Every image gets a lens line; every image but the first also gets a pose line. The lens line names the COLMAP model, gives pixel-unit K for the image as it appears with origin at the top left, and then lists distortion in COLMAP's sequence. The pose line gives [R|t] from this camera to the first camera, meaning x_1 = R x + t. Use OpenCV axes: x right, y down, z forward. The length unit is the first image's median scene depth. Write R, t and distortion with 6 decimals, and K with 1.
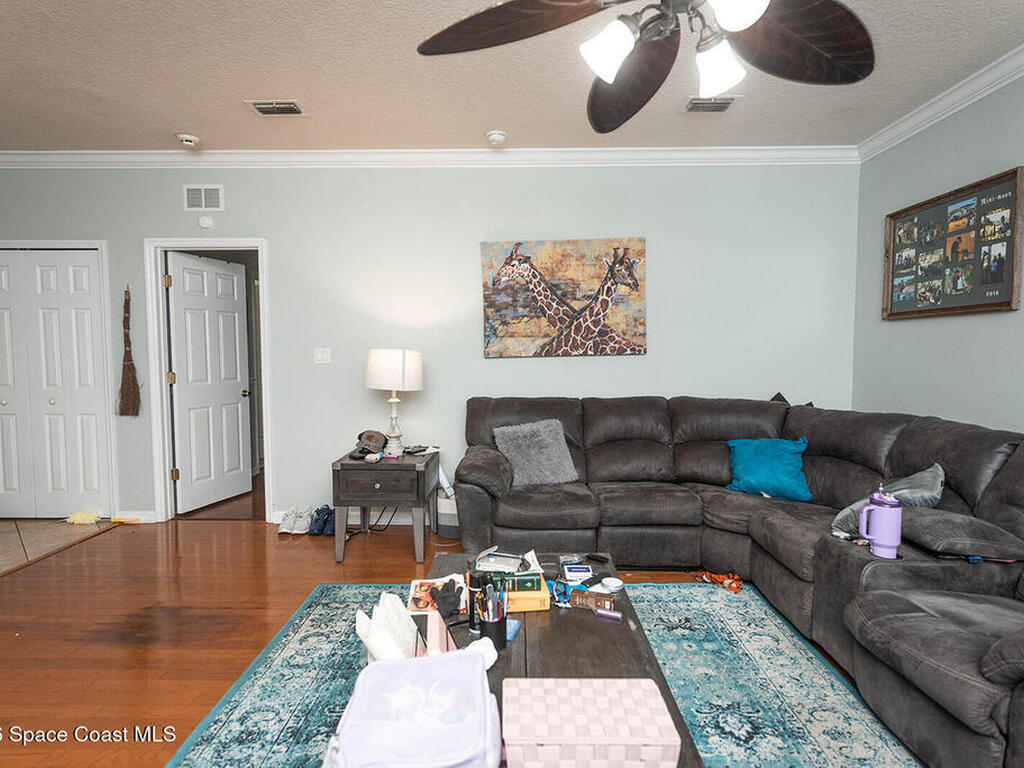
lens RADIAL K [[568.3, 0, 508.6], [0, 568.3, 386.9], [0, 0, 1]] dist [0.012892, -0.006758]
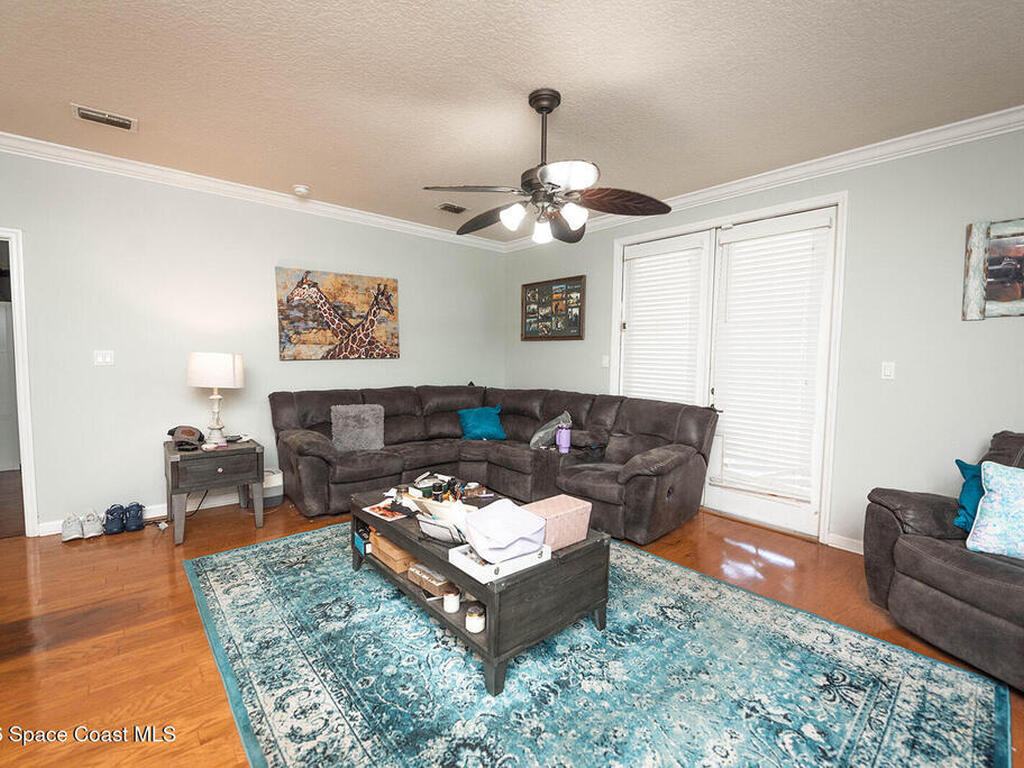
lens RADIAL K [[465.9, 0, 516.9], [0, 465.9, 385.1], [0, 0, 1]] dist [0.011629, -0.002530]
pose [[0.736097, -0.033747, 0.676034, -0.392345], [0.029367, 0.999408, 0.017914, 0.000371], [-0.676239, 0.006667, 0.736653, -0.111693]]
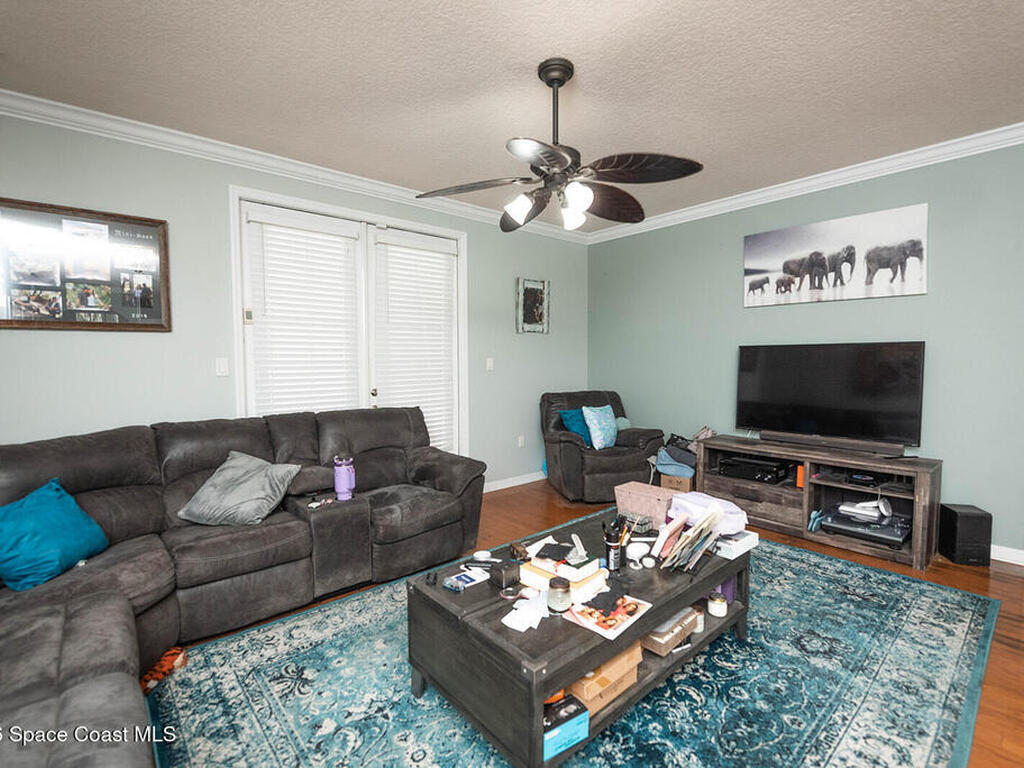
lens RADIAL K [[474.9, 0, 515.6], [0, 474.9, 384.9], [0, 0, 1]] dist [-0.004406, -0.000453]
pose [[-0.672095, -0.038478, 0.739464, -0.324353], [0.055361, 0.993243, 0.102001, -0.061436], [-0.738392, 0.109492, -0.665423, 0.861121]]
